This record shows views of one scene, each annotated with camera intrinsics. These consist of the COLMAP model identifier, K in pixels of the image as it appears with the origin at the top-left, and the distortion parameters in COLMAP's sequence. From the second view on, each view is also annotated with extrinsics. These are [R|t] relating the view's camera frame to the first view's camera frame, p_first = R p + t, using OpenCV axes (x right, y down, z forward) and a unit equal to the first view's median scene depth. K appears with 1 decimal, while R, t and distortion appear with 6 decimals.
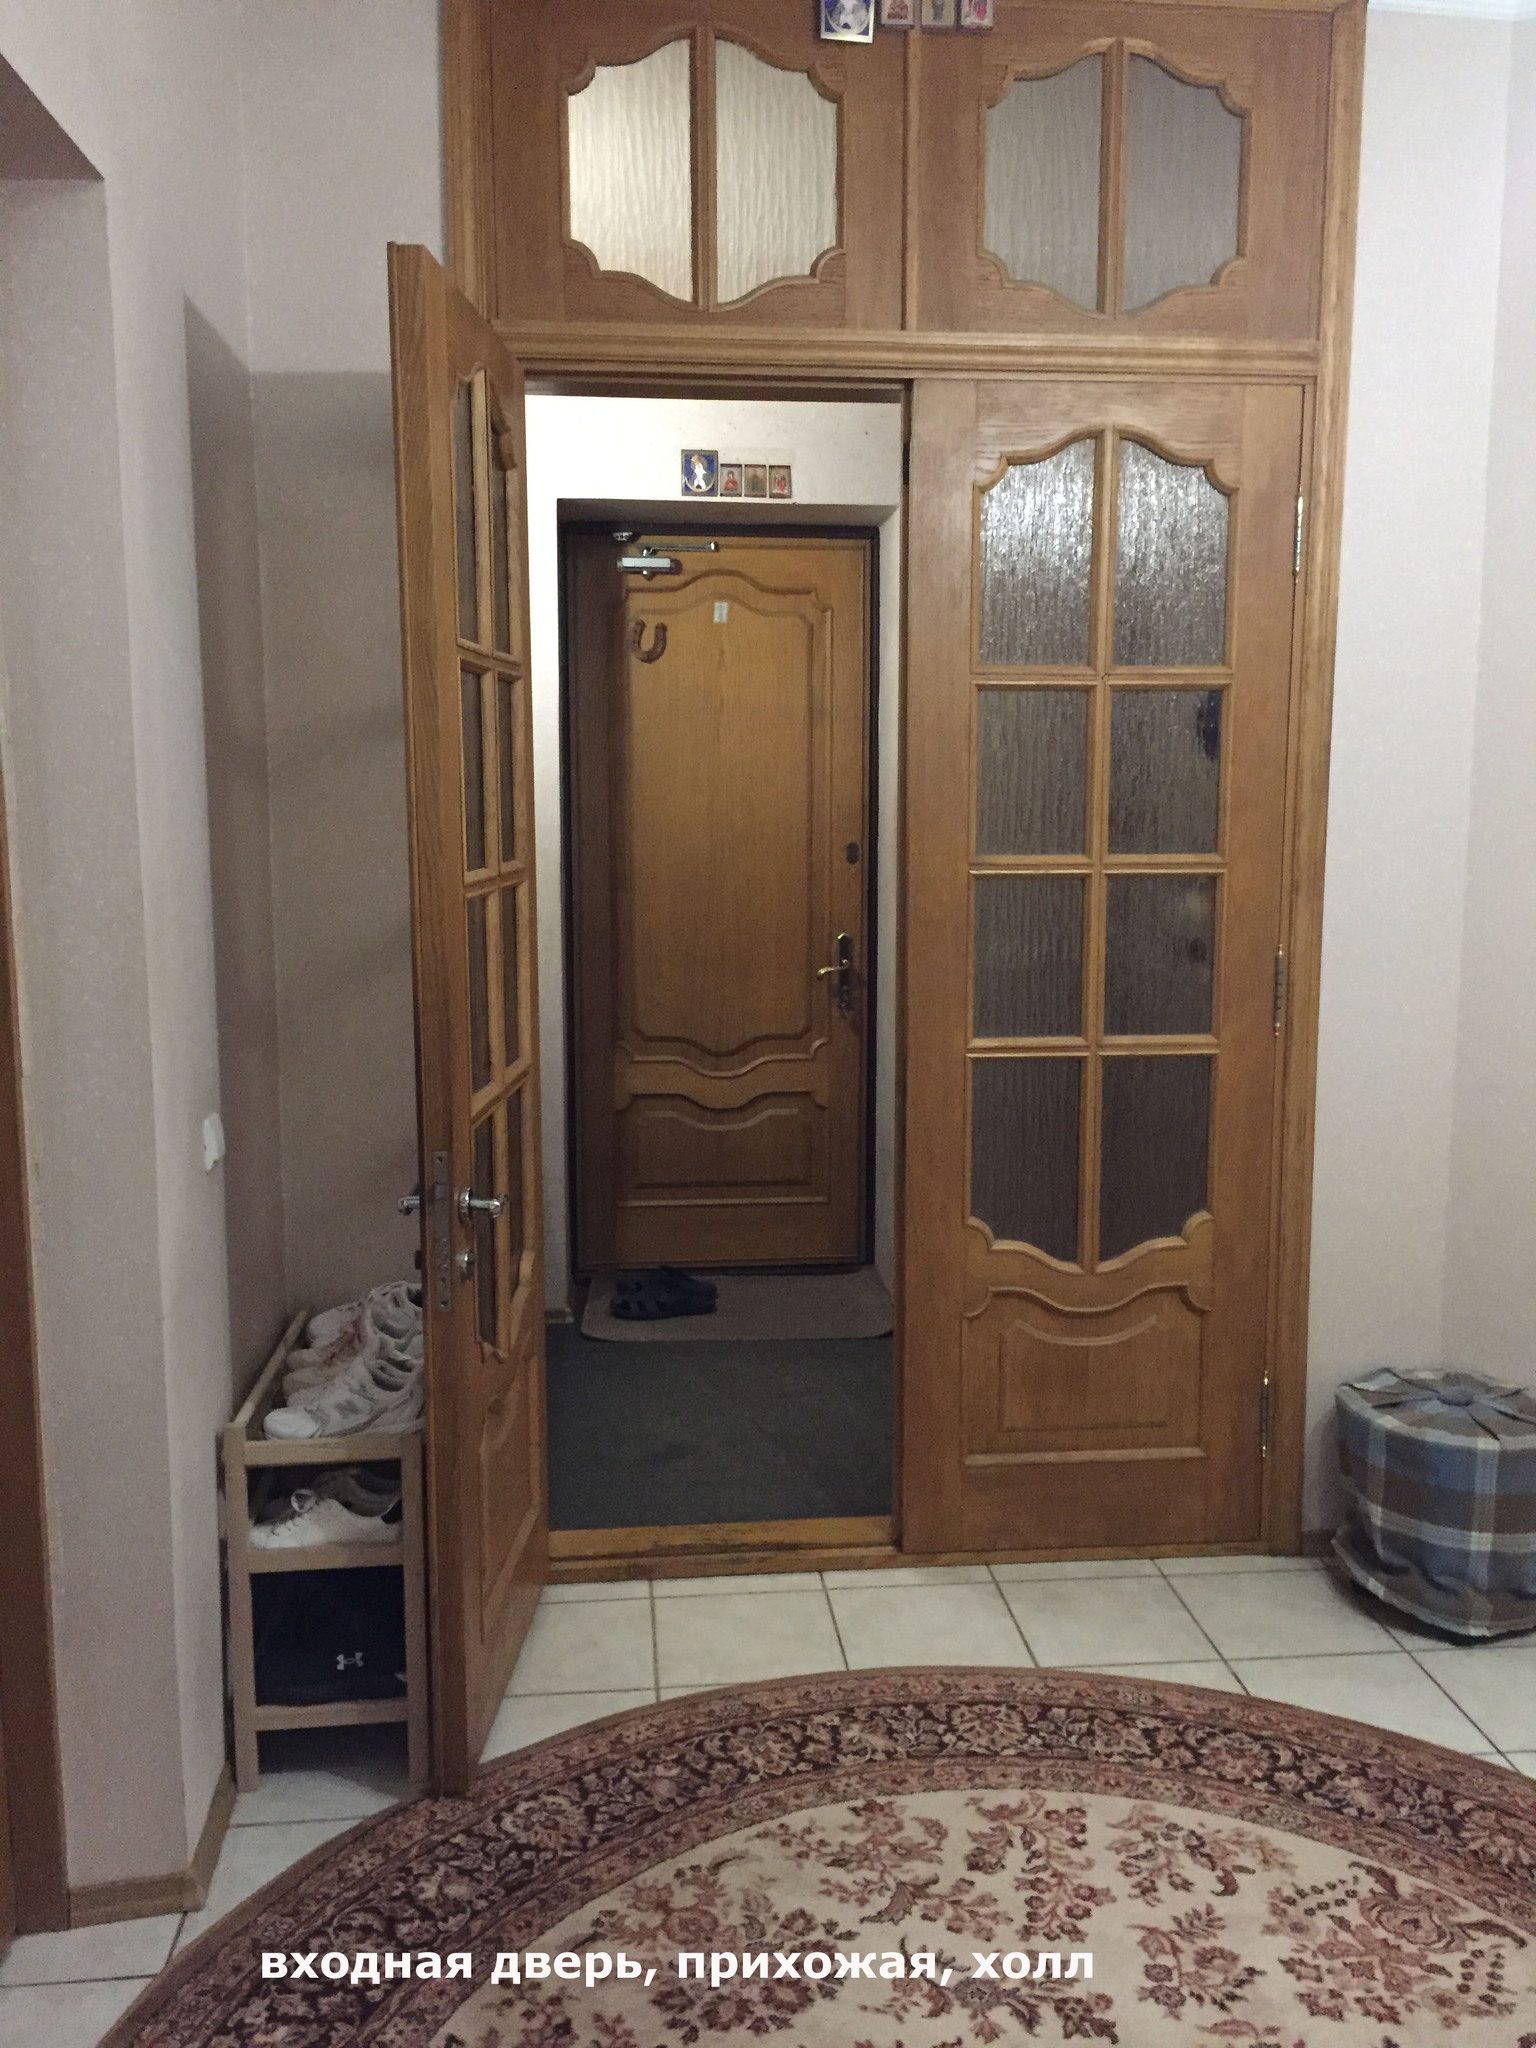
lens RADIAL K [[1760.6, 0, 770.5], [0, 1760.6, 1026.5], [0, 0, 1]] dist [0.057799, -0.074519]
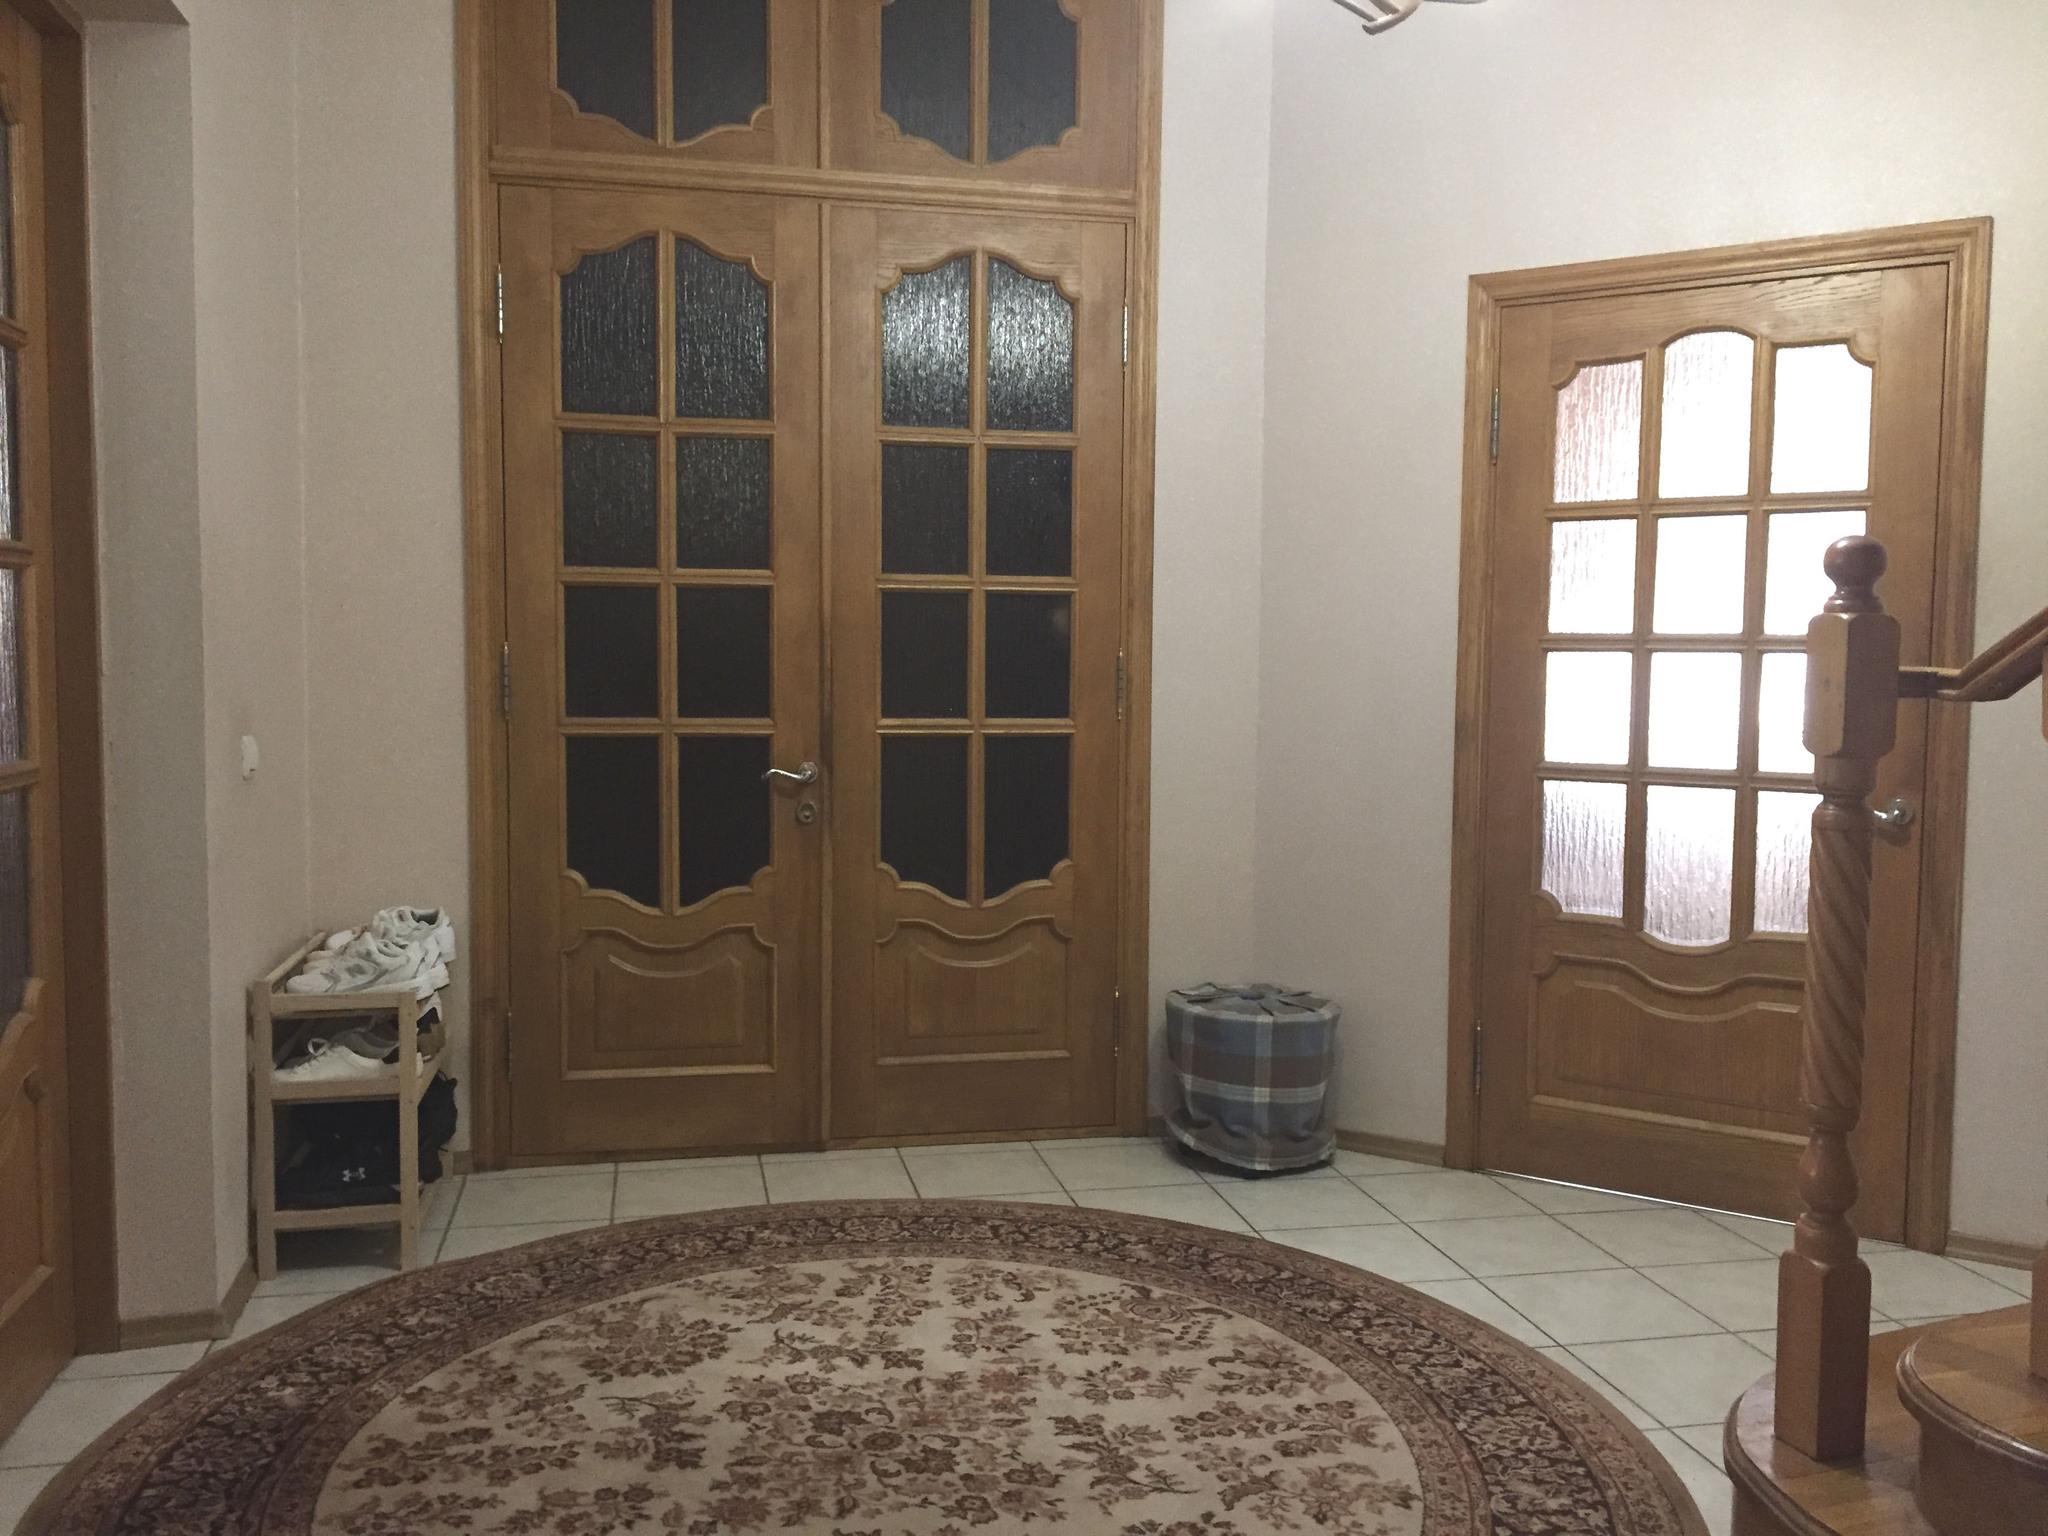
lens RADIAL K [[1760.6, 0, 1031.5], [0, 1760.6, 765.8], [0, 0, 1]] dist [0.057799, -0.074519]
pose [[0.993588, 0.002220, 0.113041, 0.084589], [0.005472, 0.997691, -0.067694, 0.134967], [-0.112931, 0.067878, 0.991282, -0.279759]]
